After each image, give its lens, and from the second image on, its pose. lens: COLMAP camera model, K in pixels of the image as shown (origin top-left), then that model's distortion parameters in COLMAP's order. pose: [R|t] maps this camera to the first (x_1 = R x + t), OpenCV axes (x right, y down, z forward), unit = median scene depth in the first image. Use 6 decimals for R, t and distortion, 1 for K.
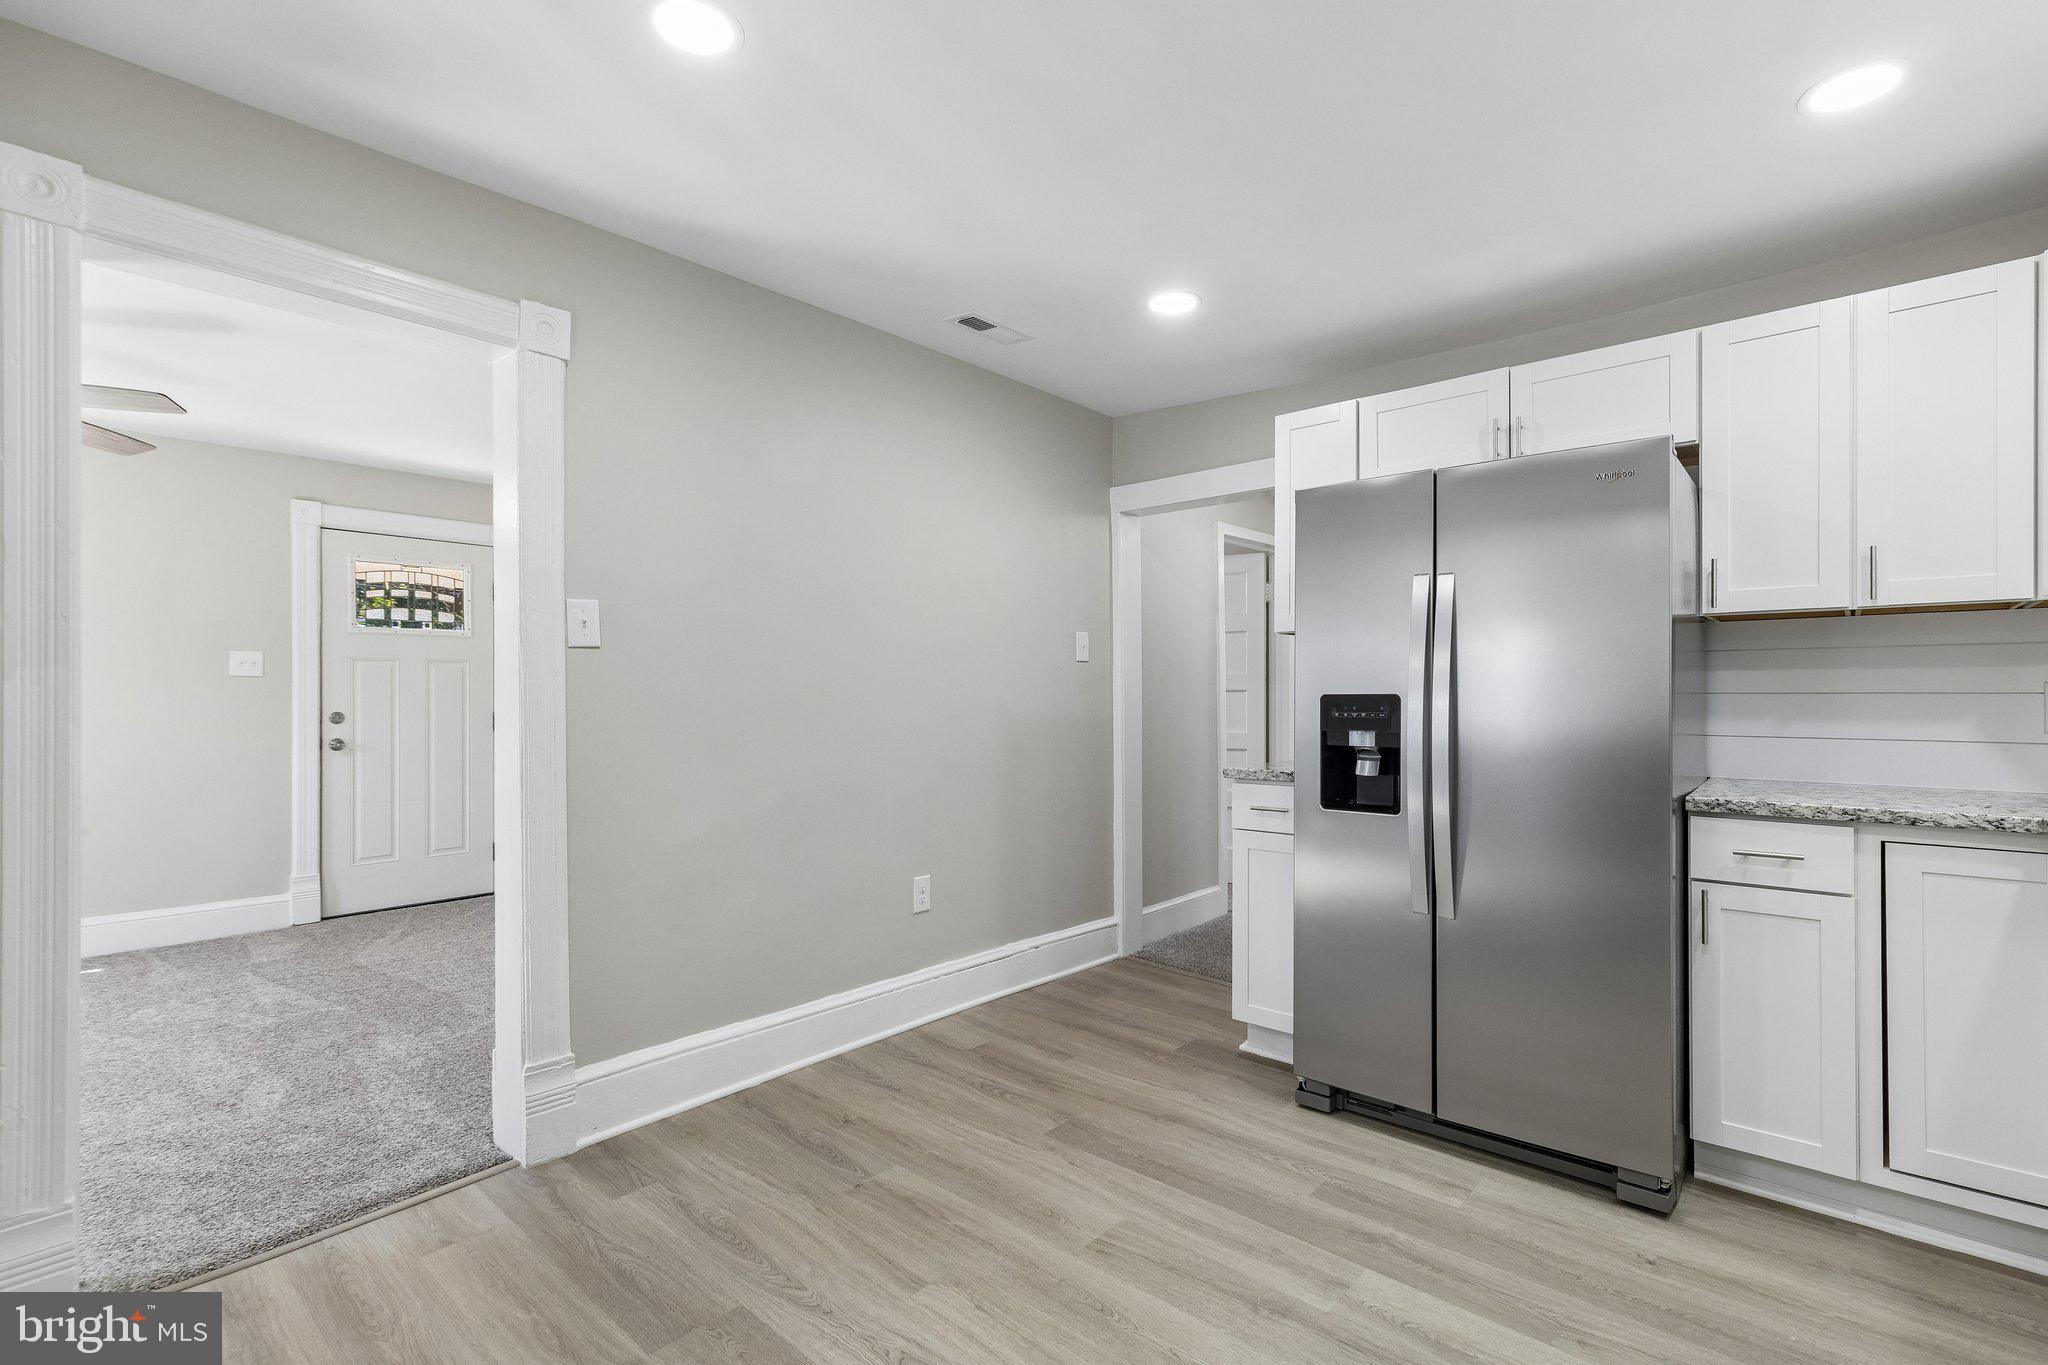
lens RADIAL K [[940.9, 0, 1049.5], [0, 940.9, 671.4], [0, 0, 1]] dist [-0.000466, 0.000124]
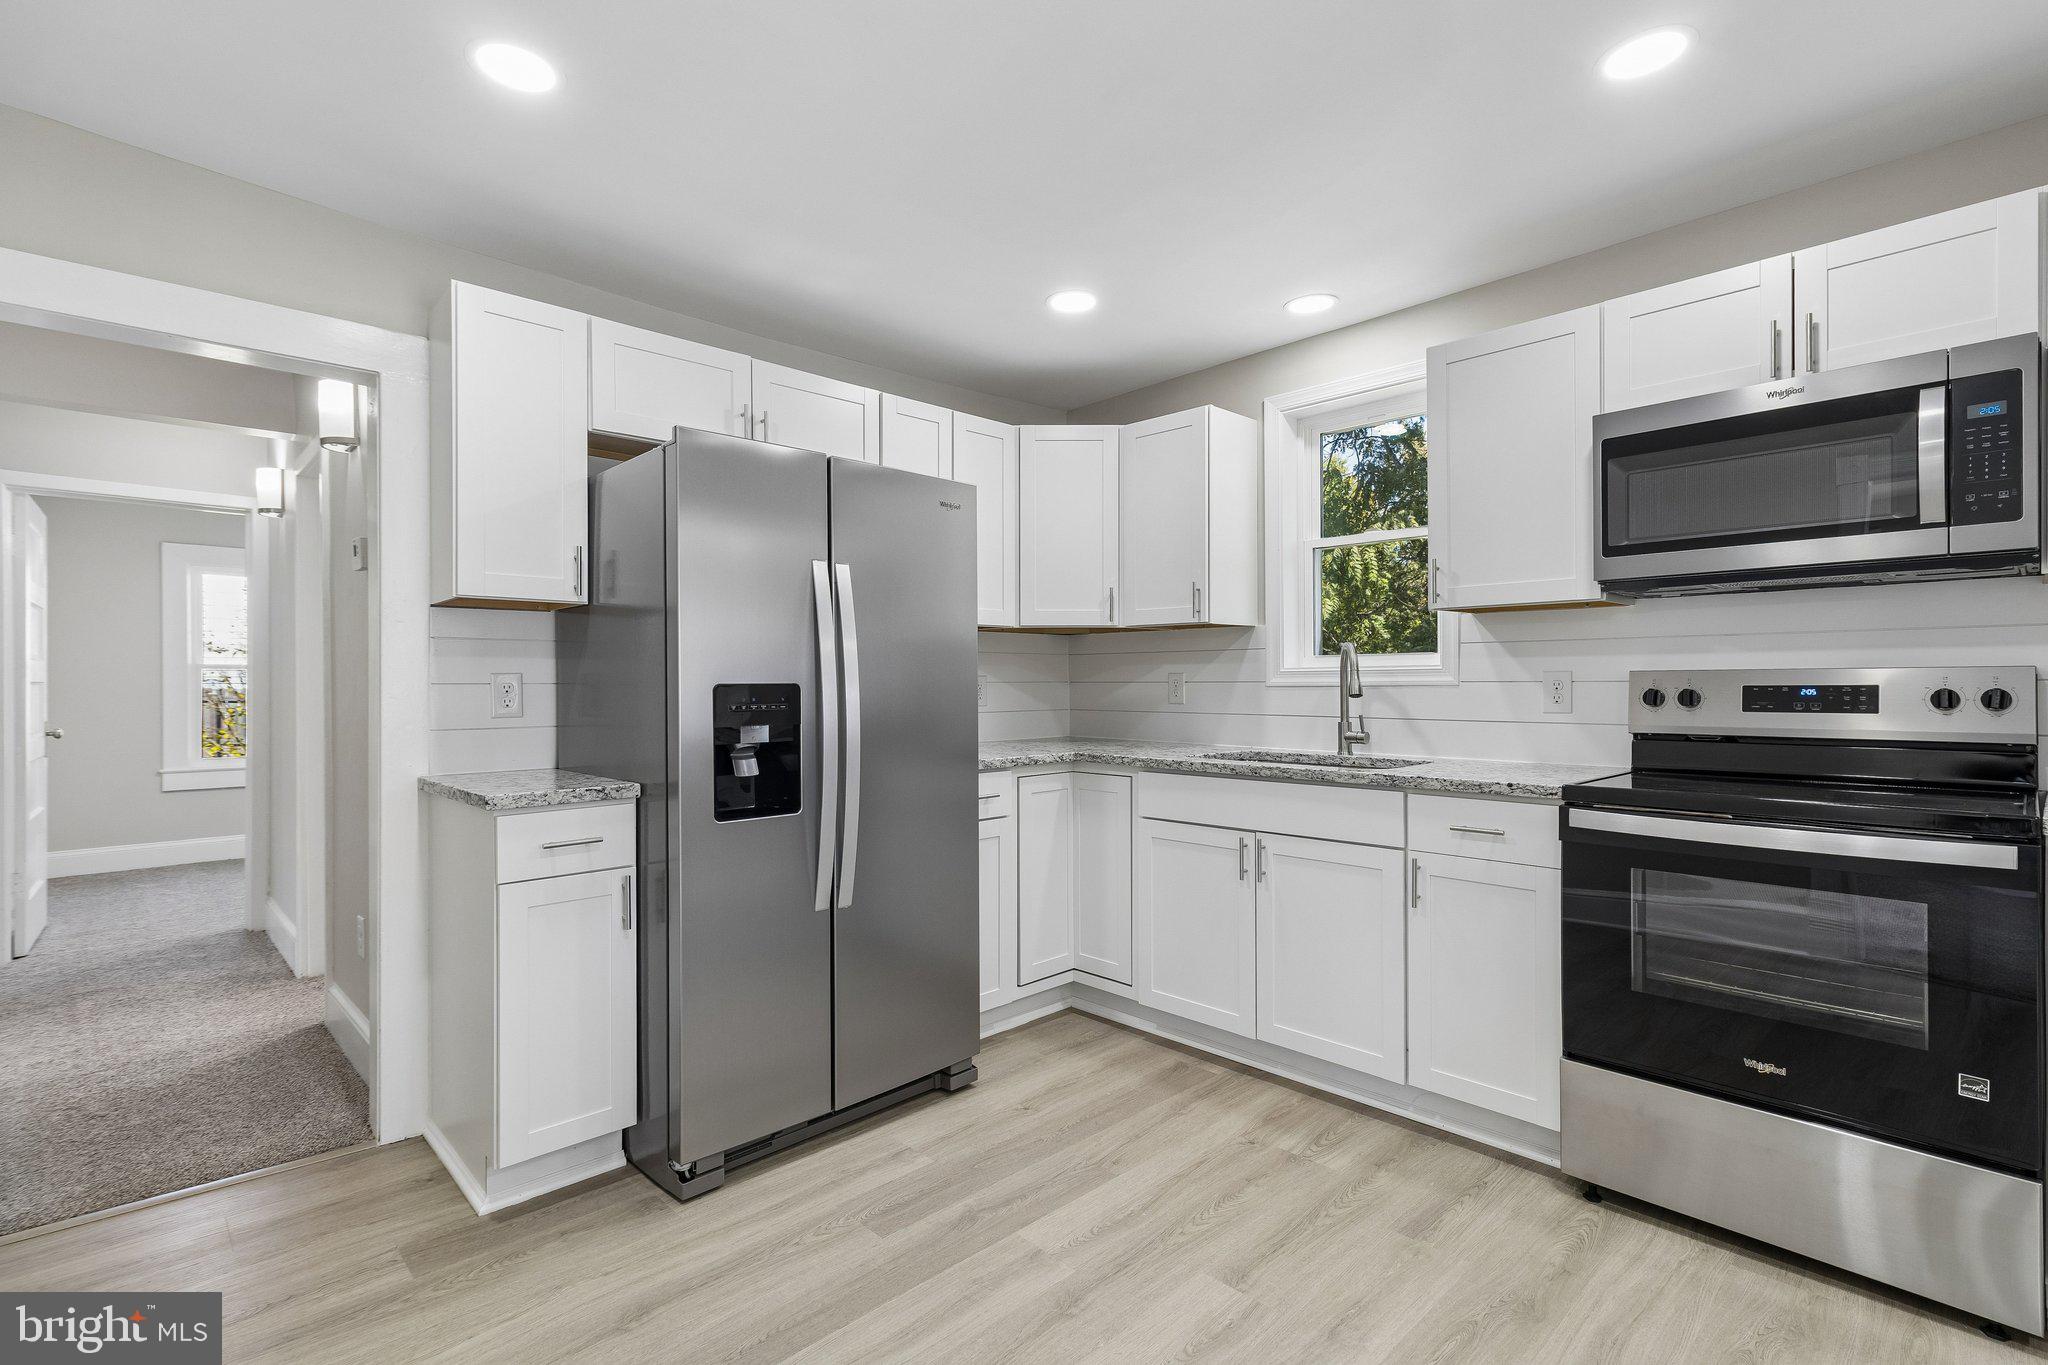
lens RADIAL K [[941.2, 0, 1024.0], [0, 941.2, 682.5], [0, 0, 1]] dist [0.001569, 0.000241]
pose [[0.095914, 0.001440, 0.995389, -0.612390], [-0.011371, 0.999935, -0.000351, 0.024362], [-0.995325, -0.011285, 0.095925, 0.788260]]
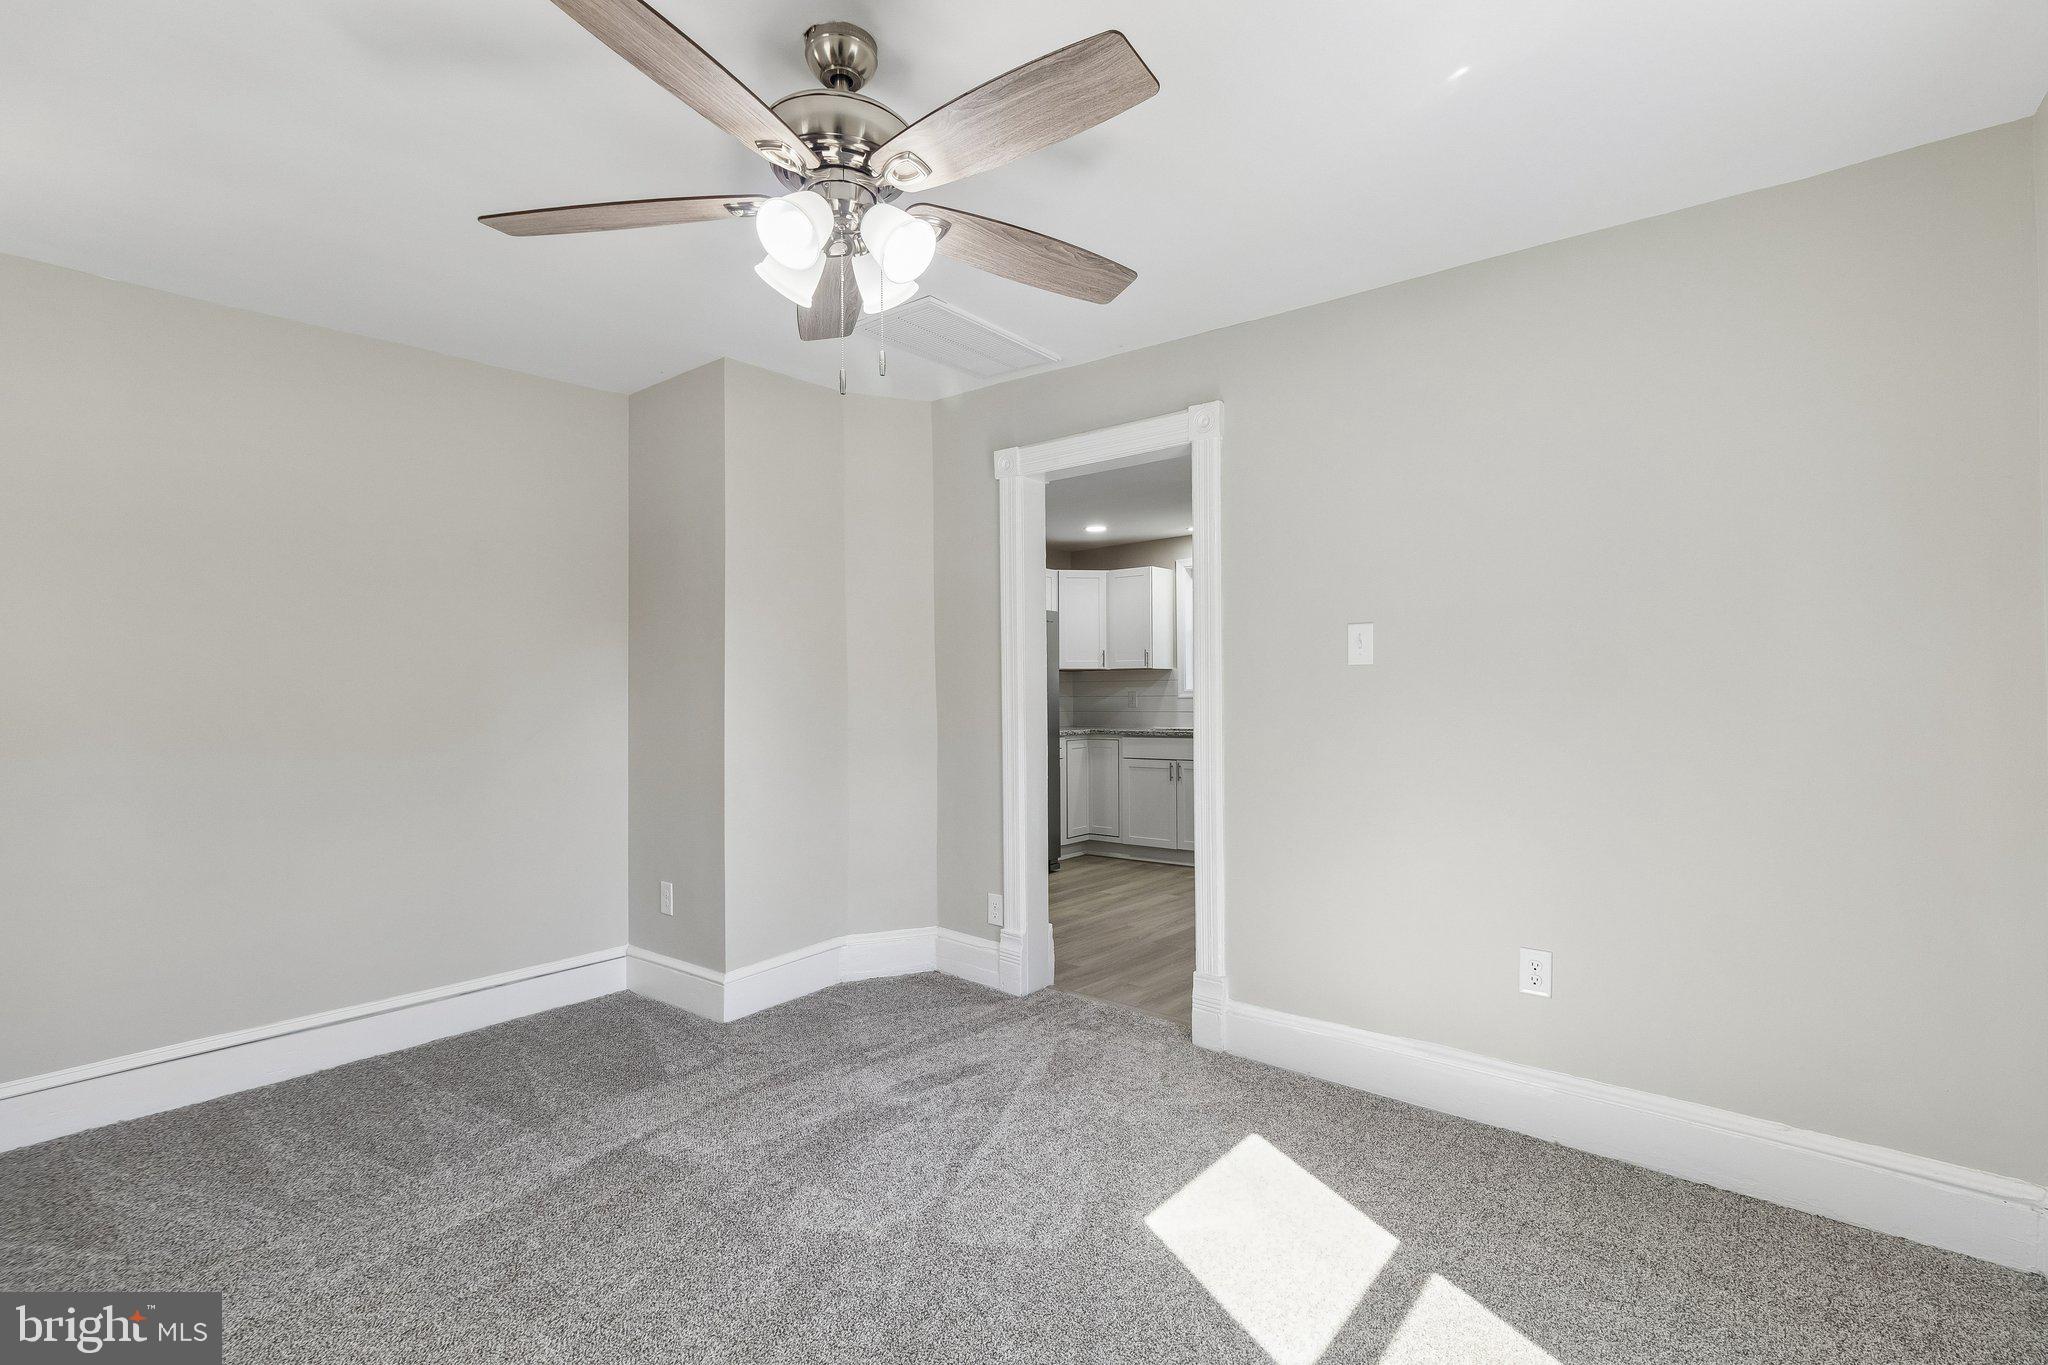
lens RADIAL K [[941.2, 0, 1024.0], [0, 941.2, 682.5], [0, 0, 1]] dist [0.001569, 0.000241]
pose [[-0.019820, 0.017895, 0.999643, -2.246769], [-0.008995, 0.999796, -0.018076, 0.035157], [-0.999763, -0.009350, -0.019655, 1.131479]]
